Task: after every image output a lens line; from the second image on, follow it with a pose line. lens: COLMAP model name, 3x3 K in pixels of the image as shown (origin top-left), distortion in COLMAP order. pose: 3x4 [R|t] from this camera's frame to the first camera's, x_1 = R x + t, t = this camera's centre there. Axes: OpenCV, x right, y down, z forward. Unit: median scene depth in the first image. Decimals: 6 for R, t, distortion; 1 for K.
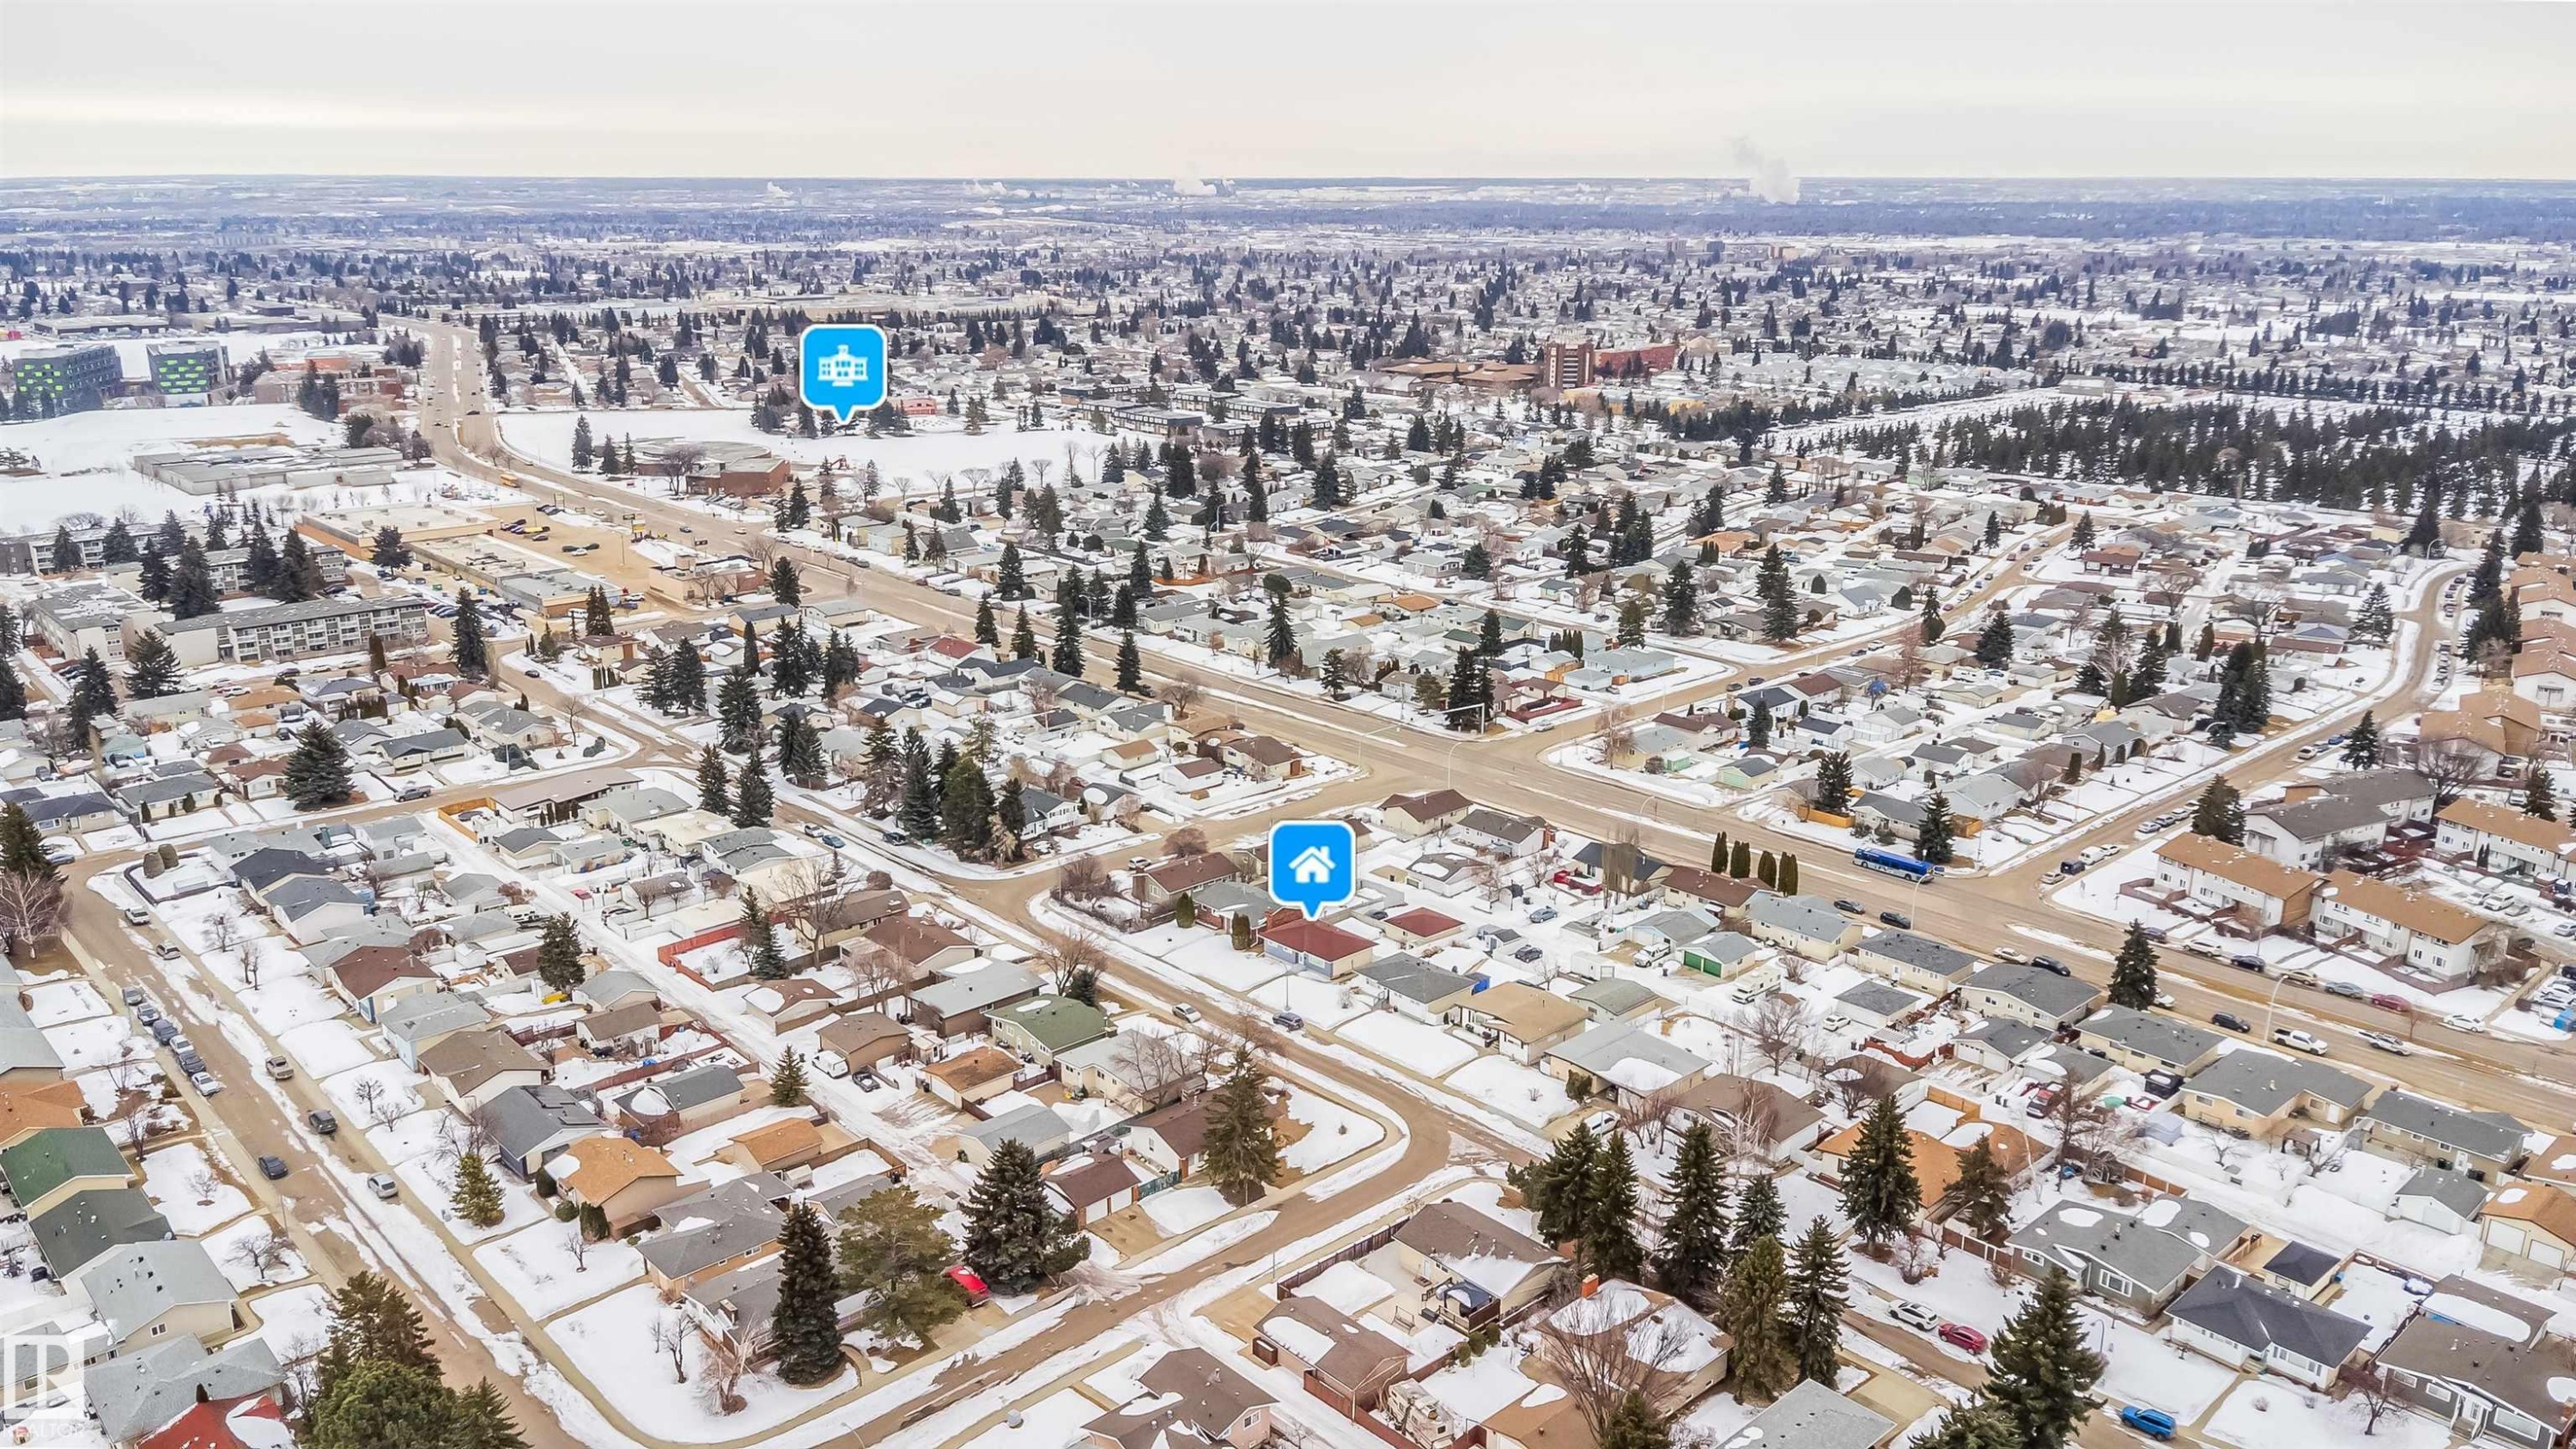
lens RADIAL K [[1946.1, 0, 1288.0], [0, 1946.1, 724.5], [0, 0, 1]] dist [-0.100204, -0.000107]
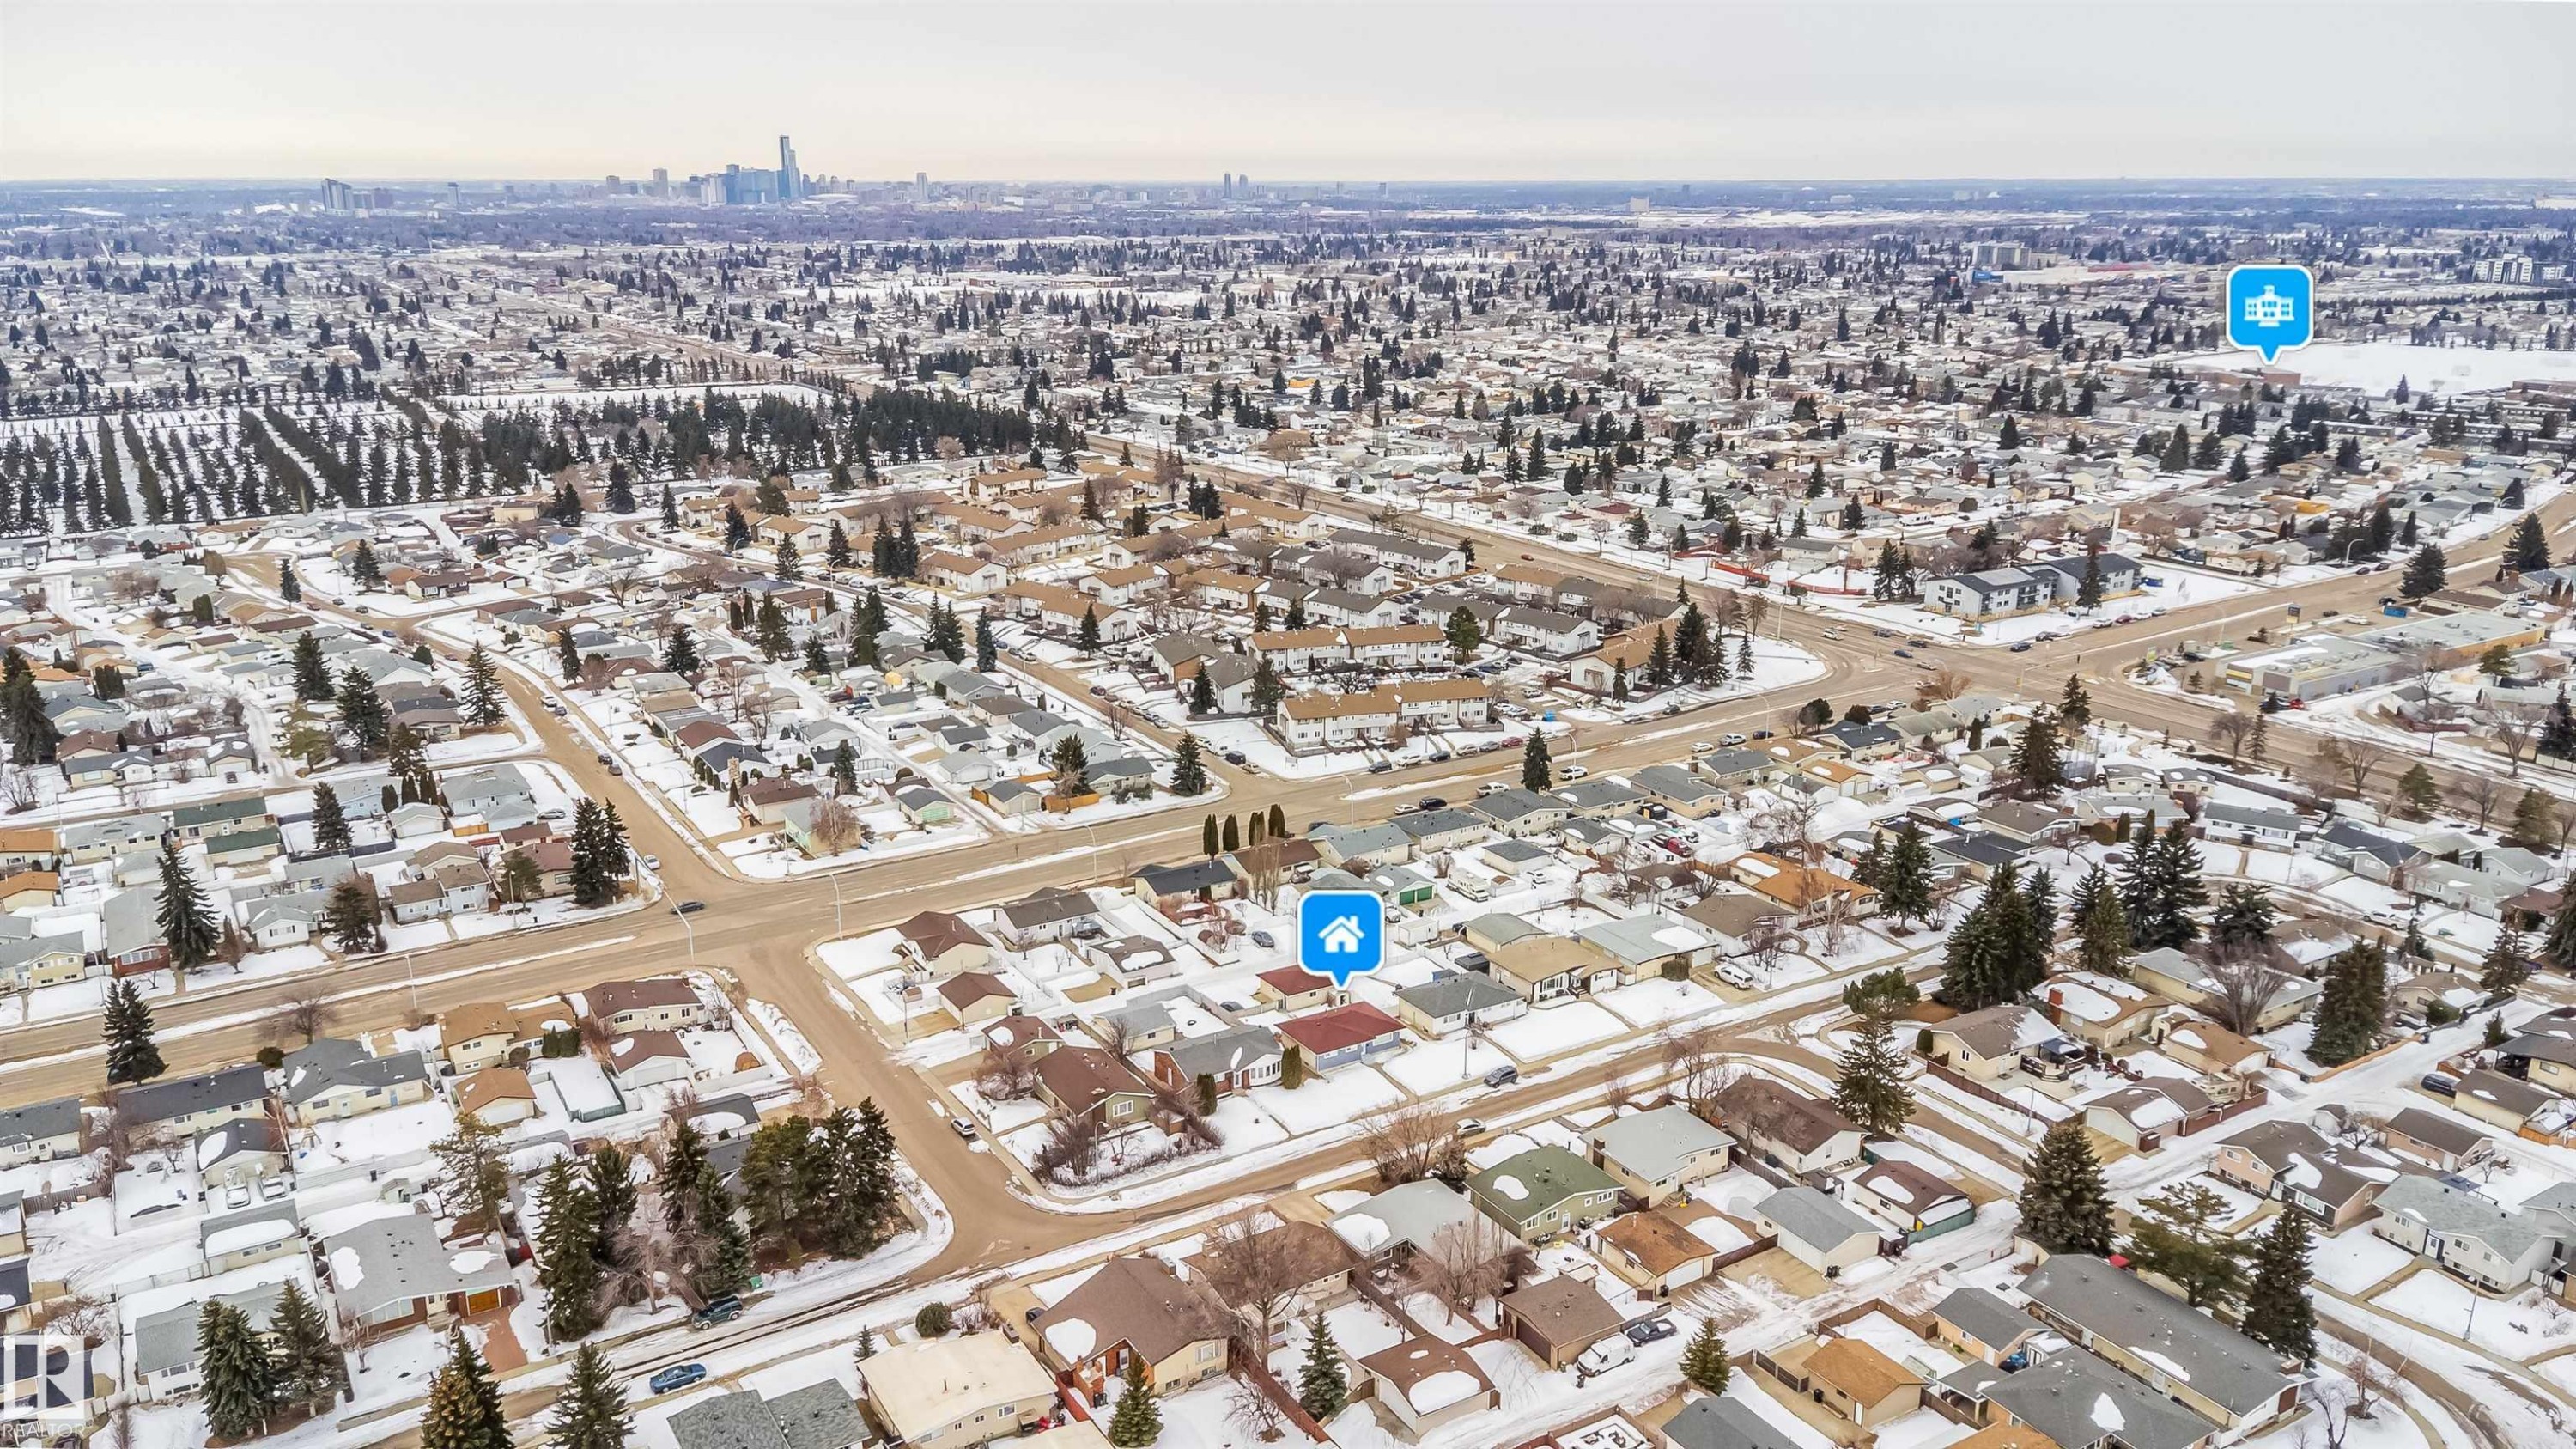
lens RADIAL K [[1946.1, 0, 1288.0], [0, 1946.1, 724.5], [0, 0, 1]] dist [-0.100204, -0.000107]
pose [[0.182260, -0.260594, 0.948089, -0.732725], [0.279680, 0.938149, 0.204097, -0.186947], [-0.942635, 0.227963, 0.243870, 0.753176]]
